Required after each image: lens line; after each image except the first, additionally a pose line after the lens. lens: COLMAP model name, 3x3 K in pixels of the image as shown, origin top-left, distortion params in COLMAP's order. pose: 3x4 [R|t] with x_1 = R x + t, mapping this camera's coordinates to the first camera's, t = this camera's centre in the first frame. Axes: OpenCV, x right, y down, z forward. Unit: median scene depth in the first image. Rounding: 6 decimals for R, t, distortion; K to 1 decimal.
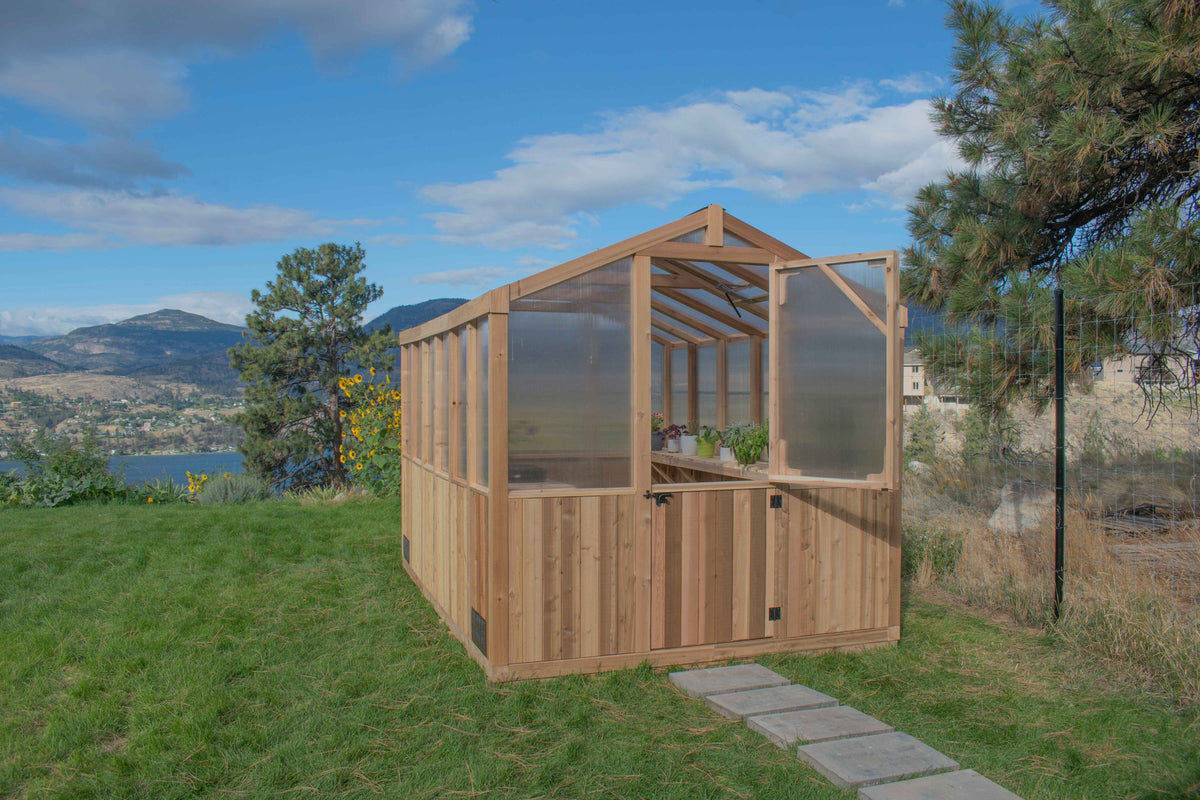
lens RADIAL K [[928.5, 0, 600.0], [0, 928.5, 400.0], [0, 0, 1]] dist [-0.090574, 0.001267]
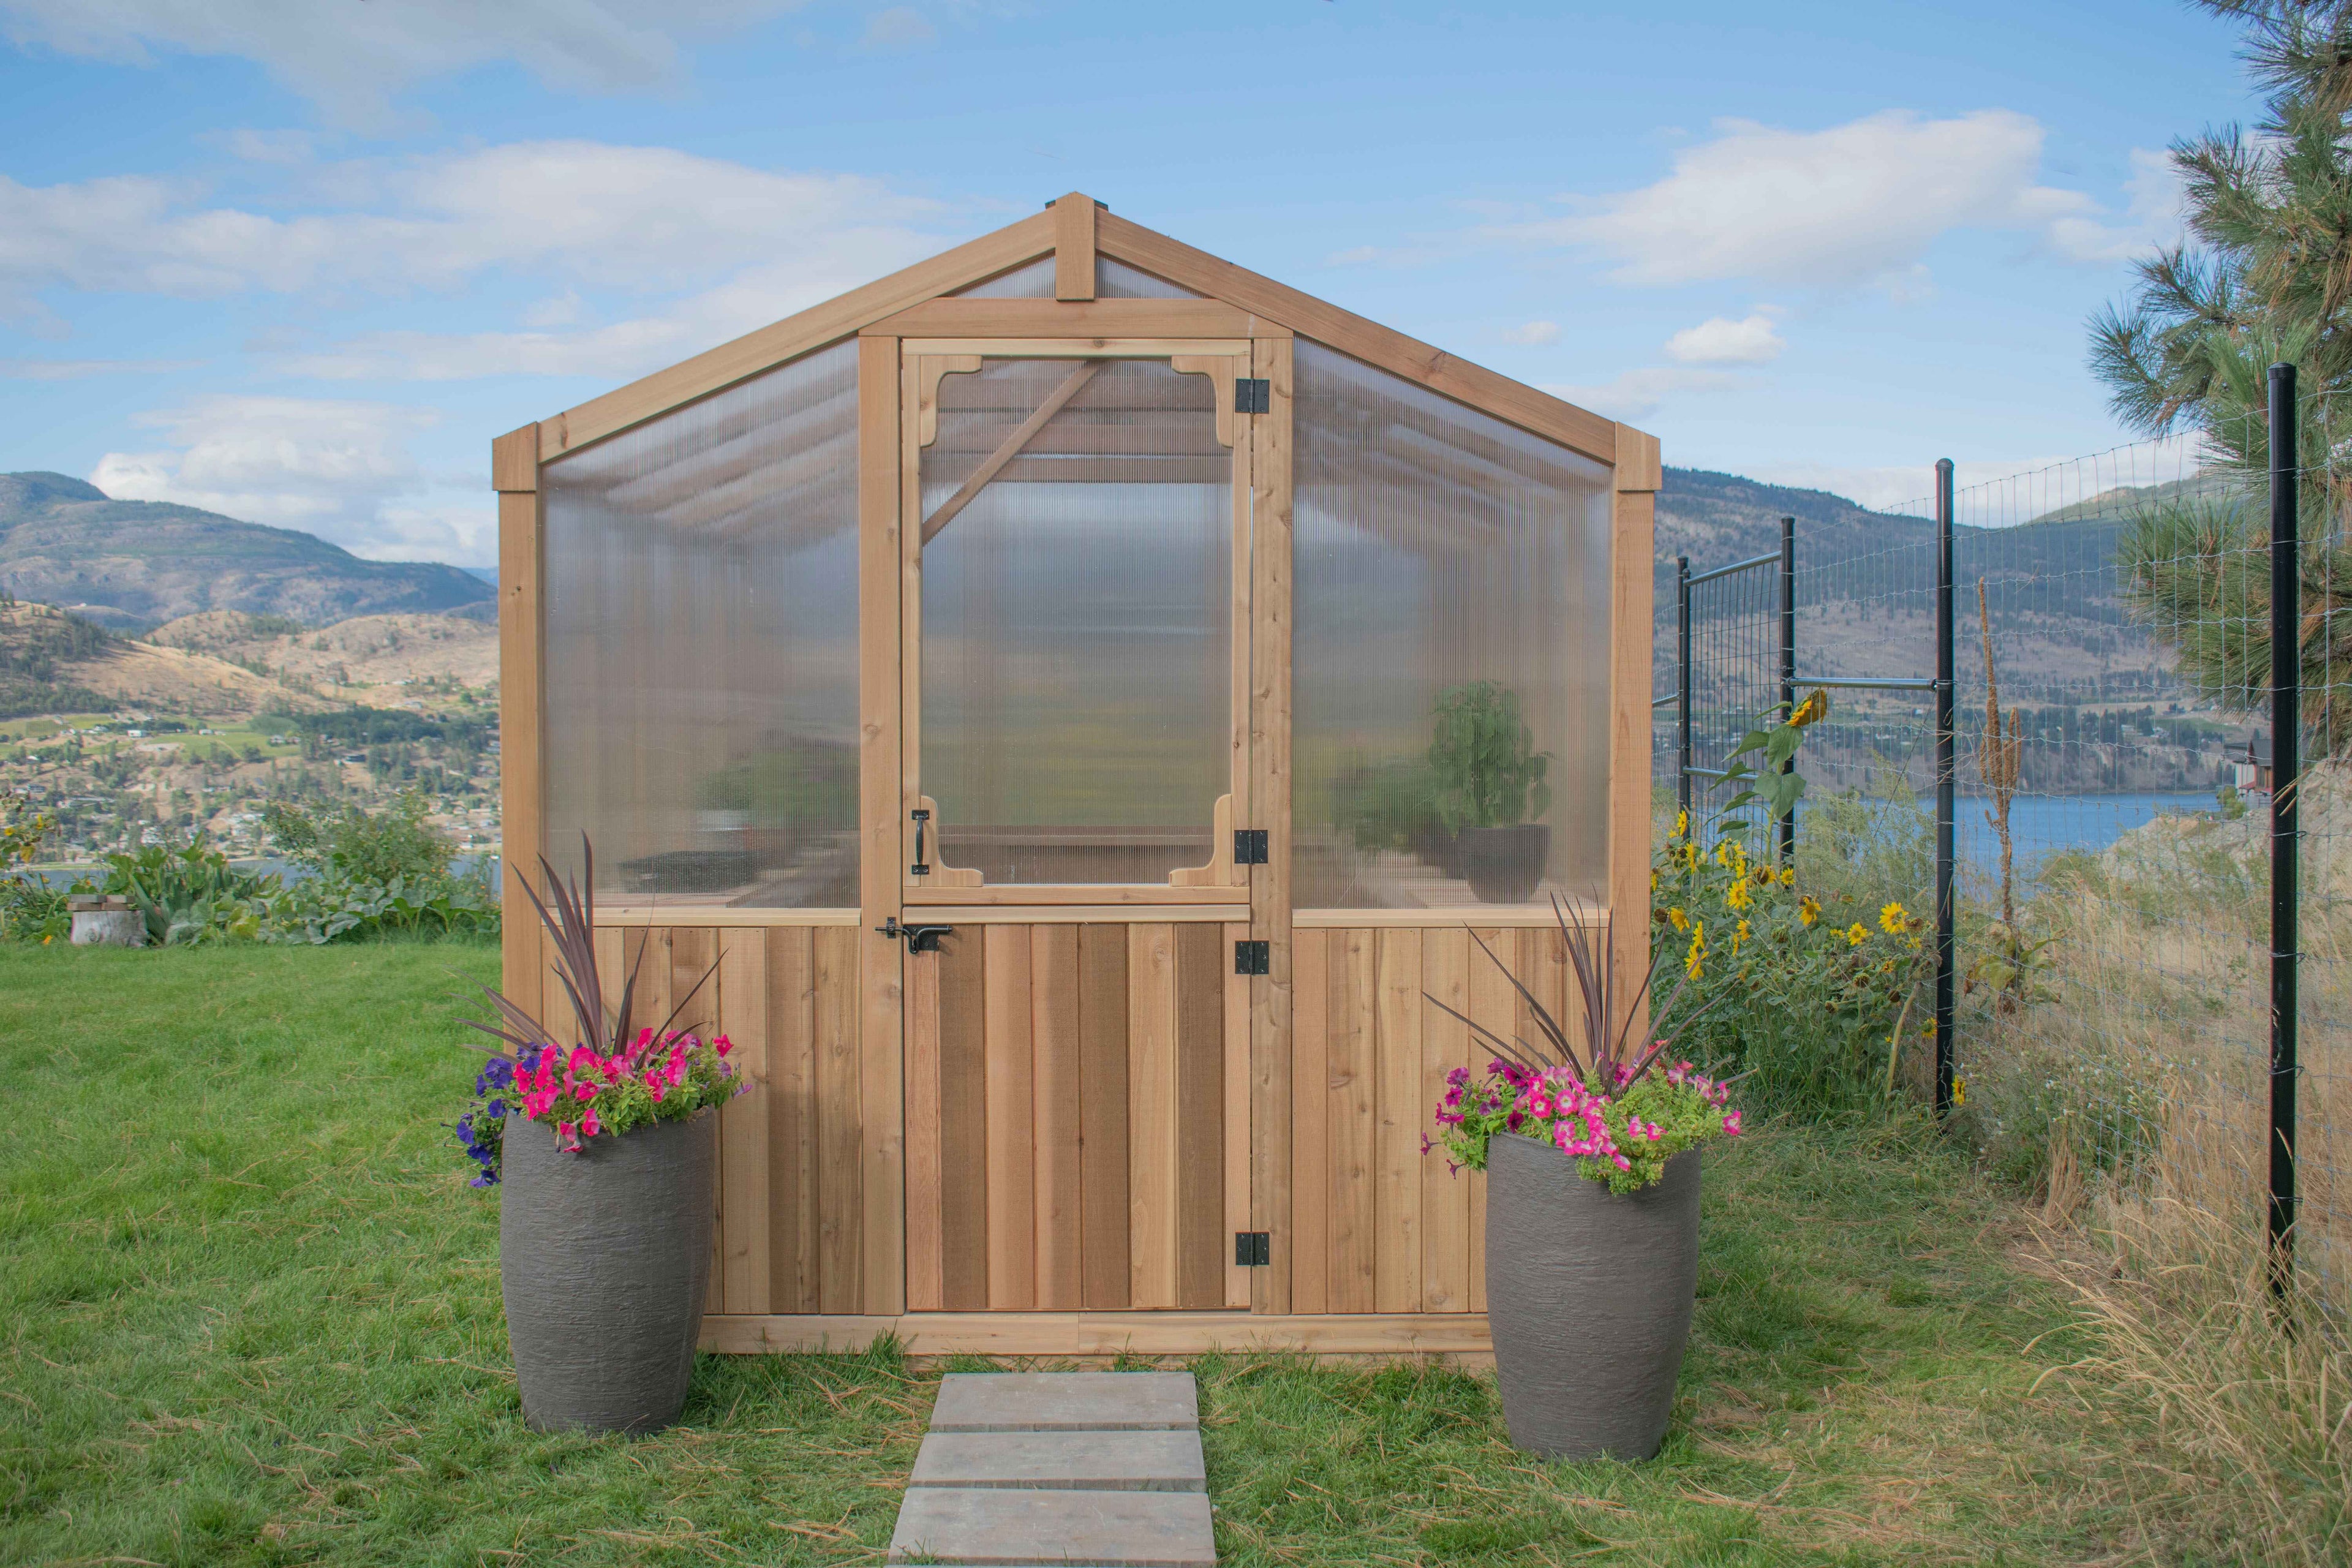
lens RADIAL K [[2359.8, 0, 1176.0], [0, 2359.8, 784.0], [0, 0, 1]] dist [-0.048630, -0.003310]
pose [[0.946605, 0.007356, -0.322312, 0.481881], [0.002745, 0.999520, 0.030873, 0.007450], [0.322384, -0.030109, 0.946130, 0.064663]]
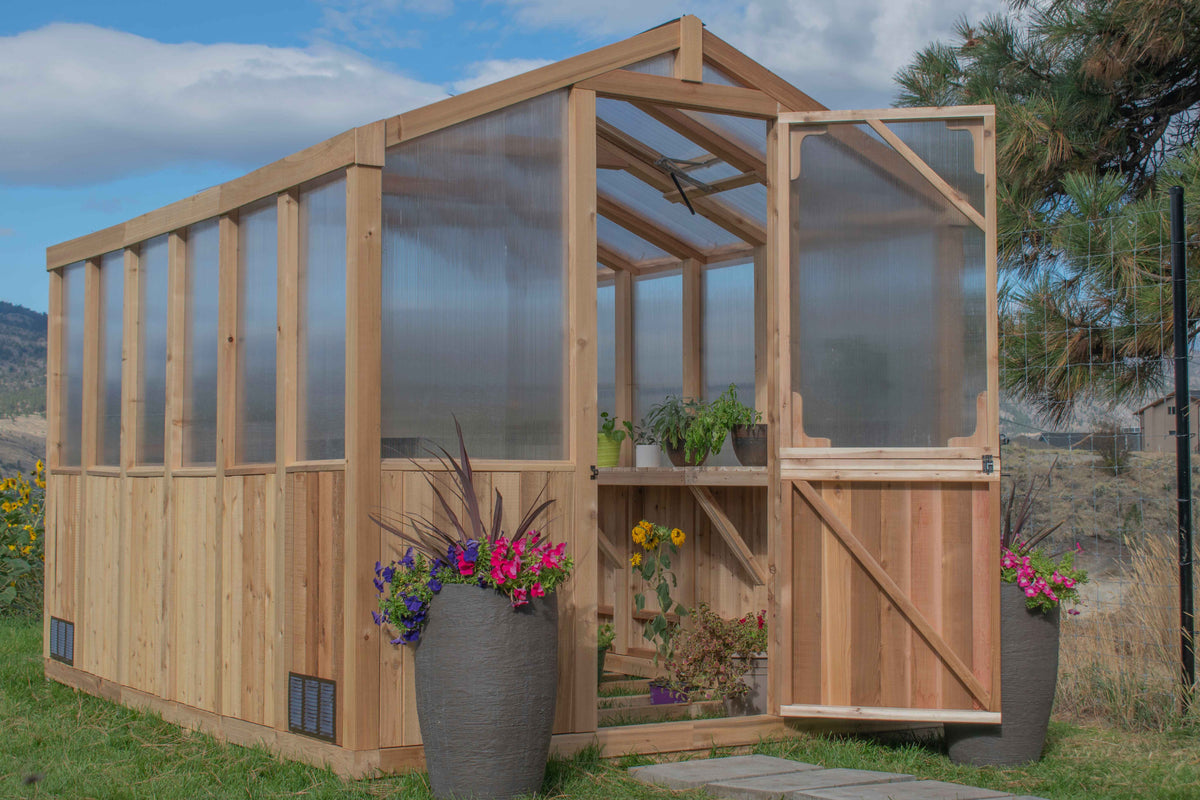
lens RADIAL K [[1831.4, 0, 600.0], [0, 1831.4, 400.0], [0, 0, 1]] dist [-0.017250, -0.011448]
pose [[0.975614, 0.009216, 0.219300, -0.203202], [0.001927, 0.998720, -0.050544, 0.110829], [-0.219485, 0.049734, 0.974347, -0.183743]]
